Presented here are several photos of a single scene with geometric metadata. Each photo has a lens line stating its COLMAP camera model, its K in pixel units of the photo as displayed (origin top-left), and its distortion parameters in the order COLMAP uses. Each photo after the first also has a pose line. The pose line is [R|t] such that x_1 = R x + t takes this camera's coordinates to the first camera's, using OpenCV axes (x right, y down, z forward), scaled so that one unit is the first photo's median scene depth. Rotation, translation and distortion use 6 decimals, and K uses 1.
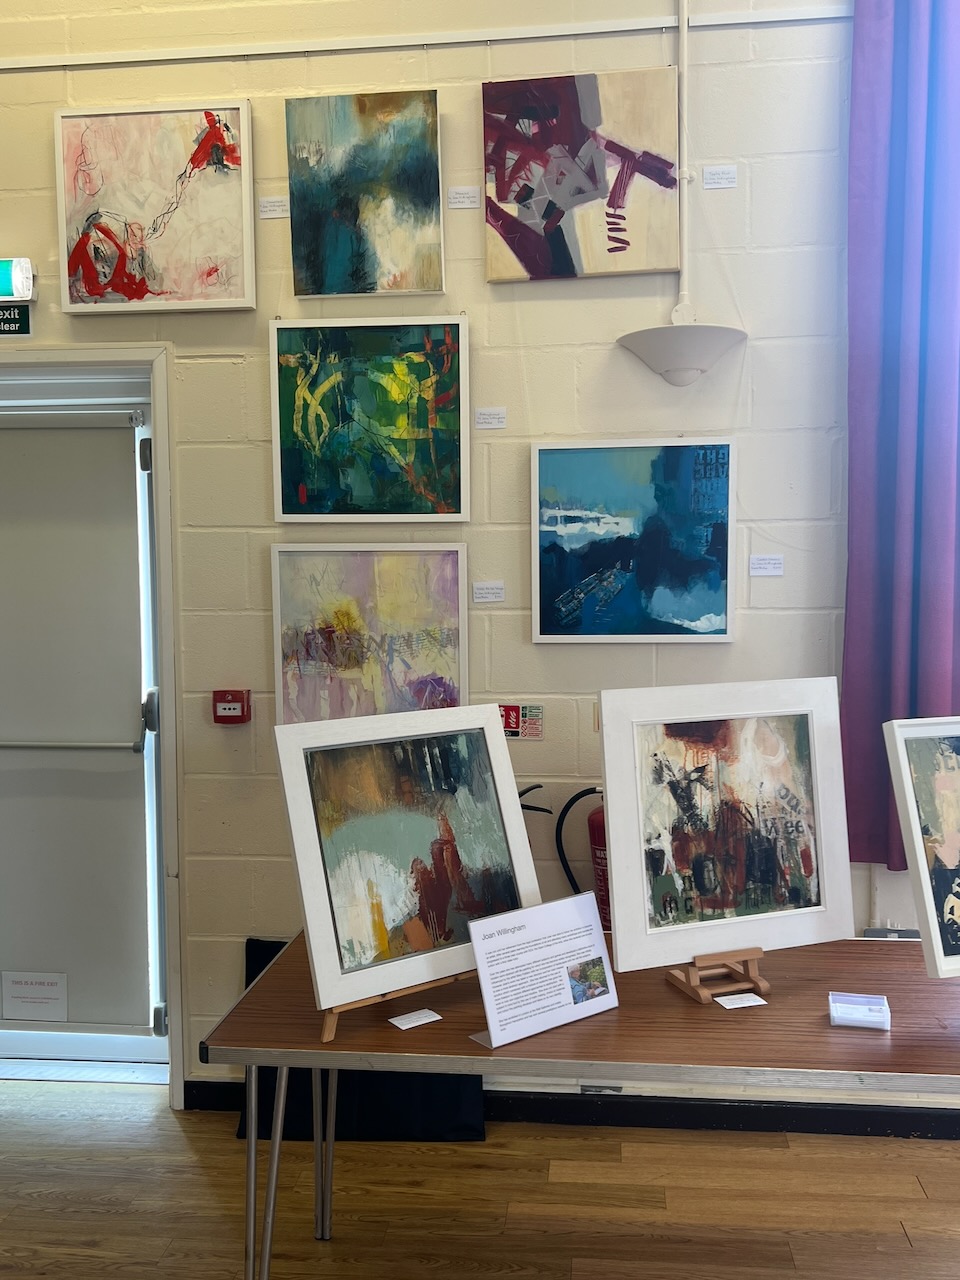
lens RADIAL K [[1117.6, 0, 480.0], [0, 1117.6, 640.0], [0, 0, 1]] dist [0.100450, -0.145633]
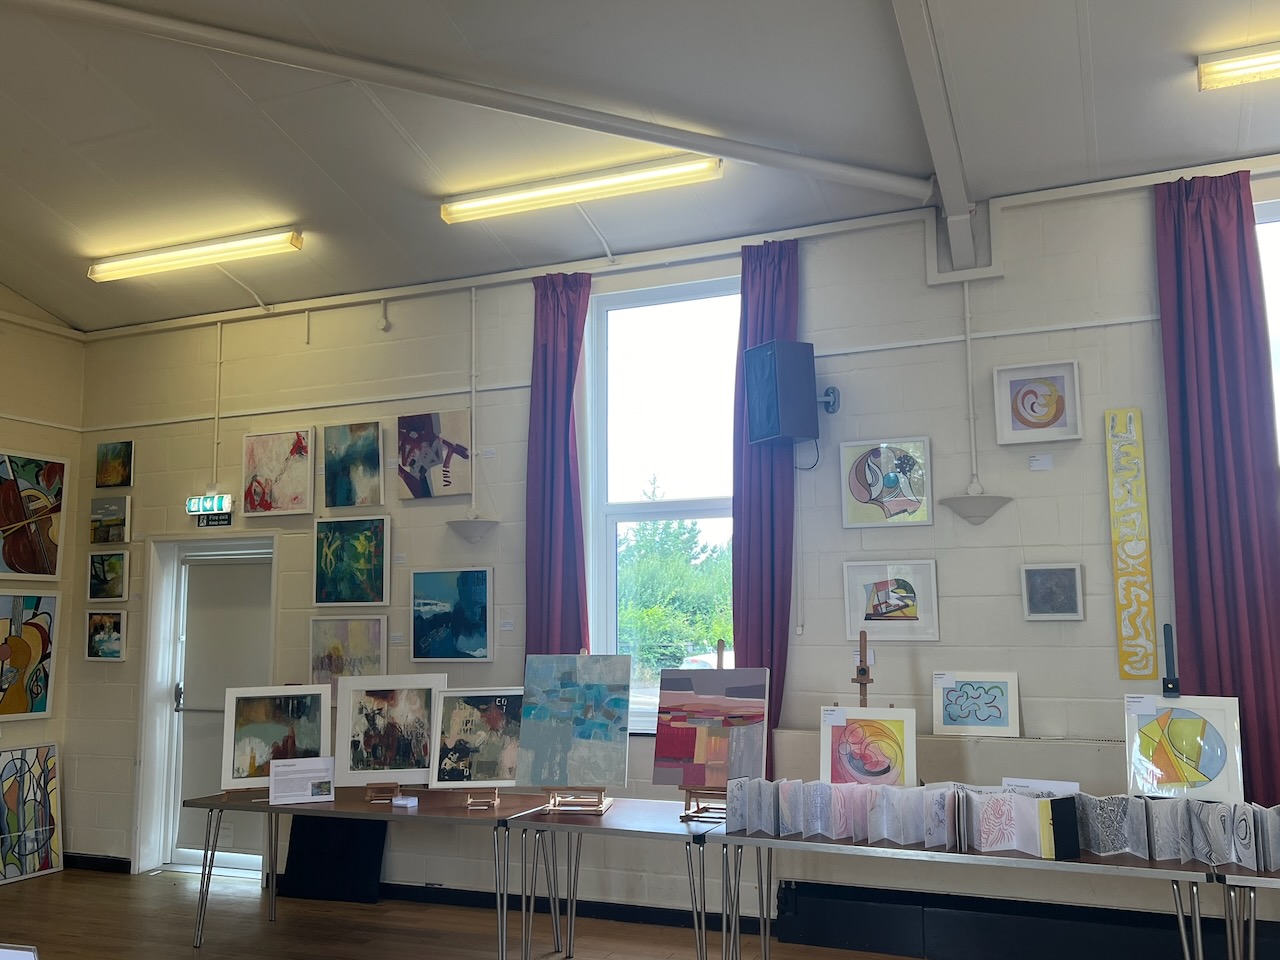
lens RADIAL K [[1117.6, 0, 671.5], [0, 1117.6, 486.4], [0, 0, 1]] dist [0.100450, -0.145633]
pose [[0.959055, -0.034282, -0.281139, 1.169985], [-0.014509, 0.985397, -0.169651, 0.030667], [0.282849, 0.166784, 0.944552, -0.981153]]
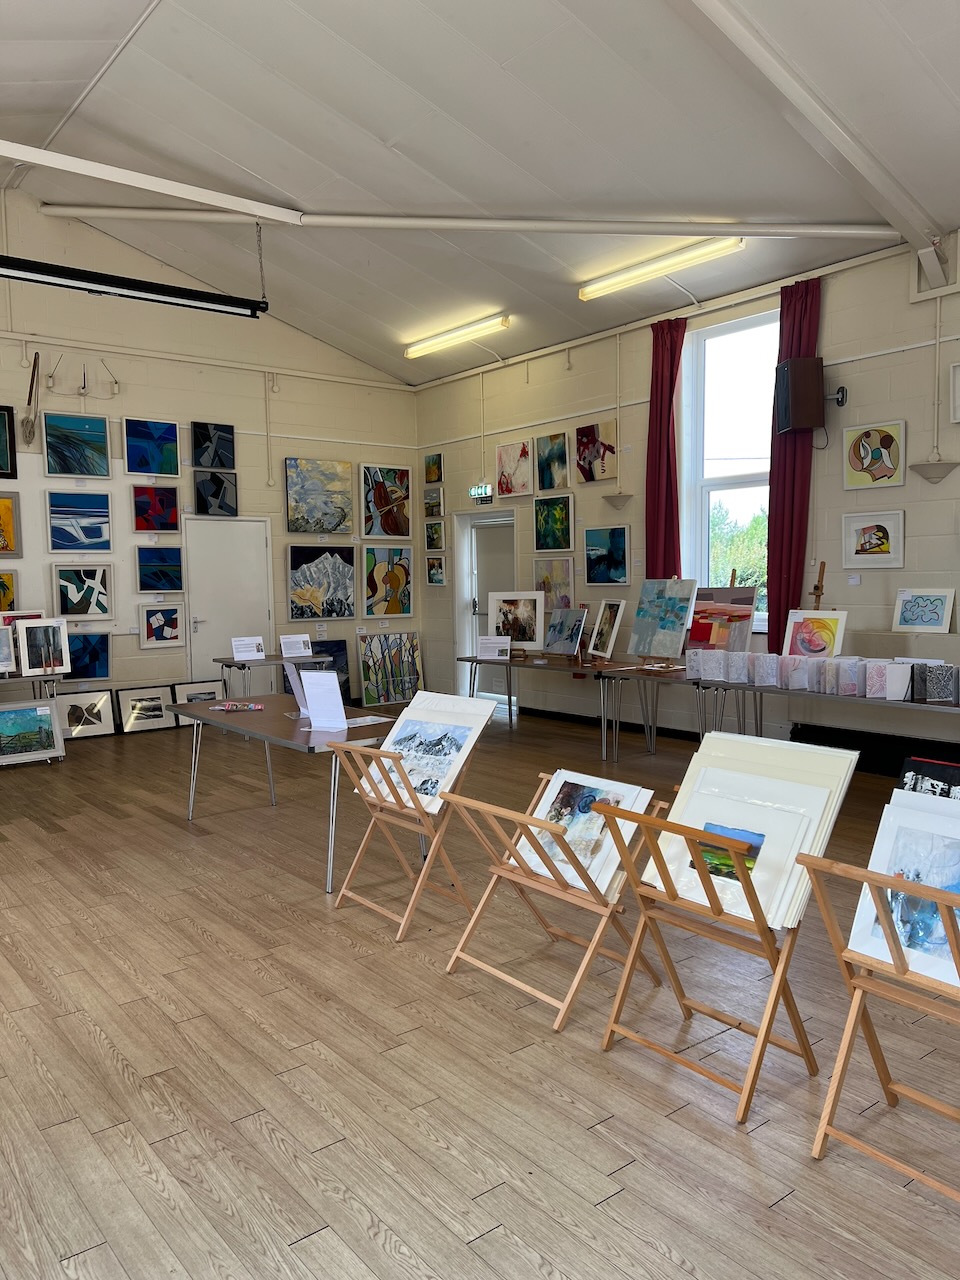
lens RADIAL K [[967.9, 0, 478.7], [0, 967.9, 669.7], [0, 0, 1]] dist [0.105466, -0.234974]
pose [[0.700321, 0.066691, -0.710706, 2.013895], [-0.028132, 0.997431, 0.065876, 0.075616], [0.713273, -0.026141, 0.700398, -1.390065]]
